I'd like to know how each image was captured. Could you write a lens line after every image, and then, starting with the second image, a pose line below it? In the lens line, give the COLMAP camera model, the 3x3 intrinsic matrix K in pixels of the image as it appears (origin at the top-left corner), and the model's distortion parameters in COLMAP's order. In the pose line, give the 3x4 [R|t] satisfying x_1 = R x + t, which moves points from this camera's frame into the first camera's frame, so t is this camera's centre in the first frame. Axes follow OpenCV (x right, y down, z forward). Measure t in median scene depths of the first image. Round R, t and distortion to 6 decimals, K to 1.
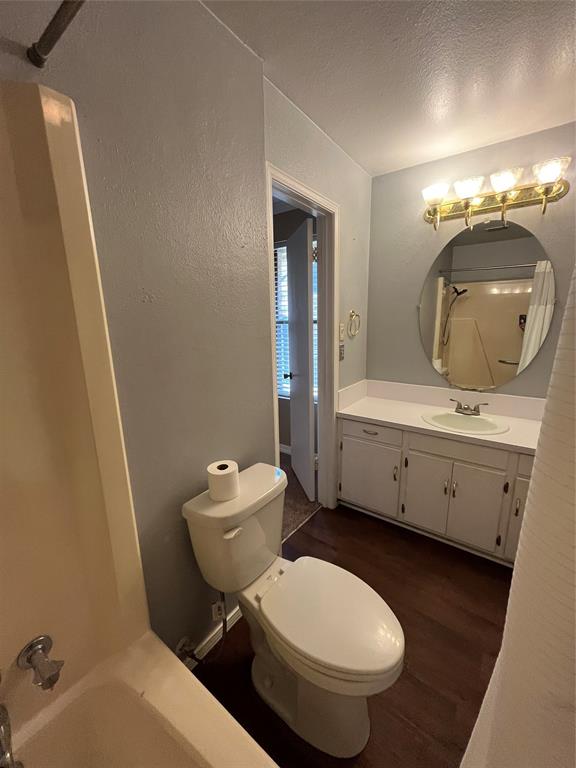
lens RADIAL K [[313.2, 0, 288.1], [0, 313.2, 385.2], [0, 0, 1]] dist [0.000106, 0.000880]
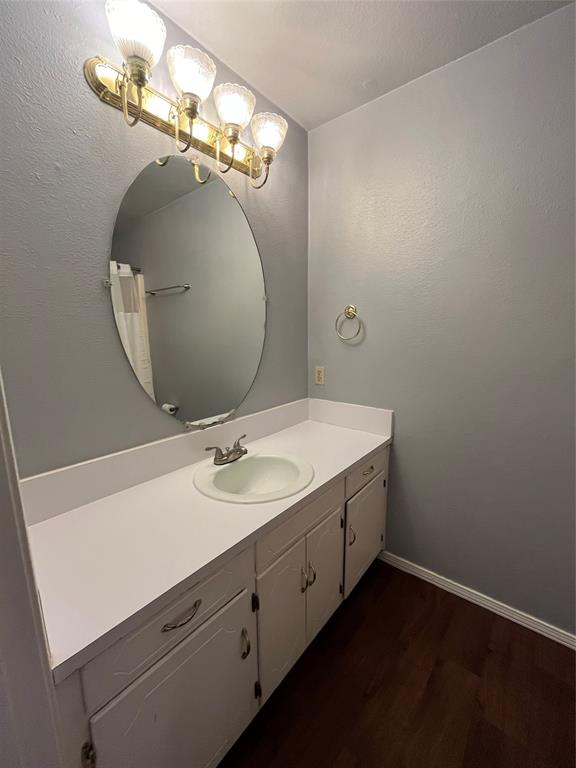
lens RADIAL K [[313.2, 0, 287.5], [0, 313.2, 385.3], [0, 0, 1]] dist [0.000106, 0.000880]
pose [[0.050972, -0.161595, 0.985540, -0.039837], [0.224560, 0.963407, 0.146351, -0.126804], [-0.973126, 0.213853, 0.085395, 0.791390]]
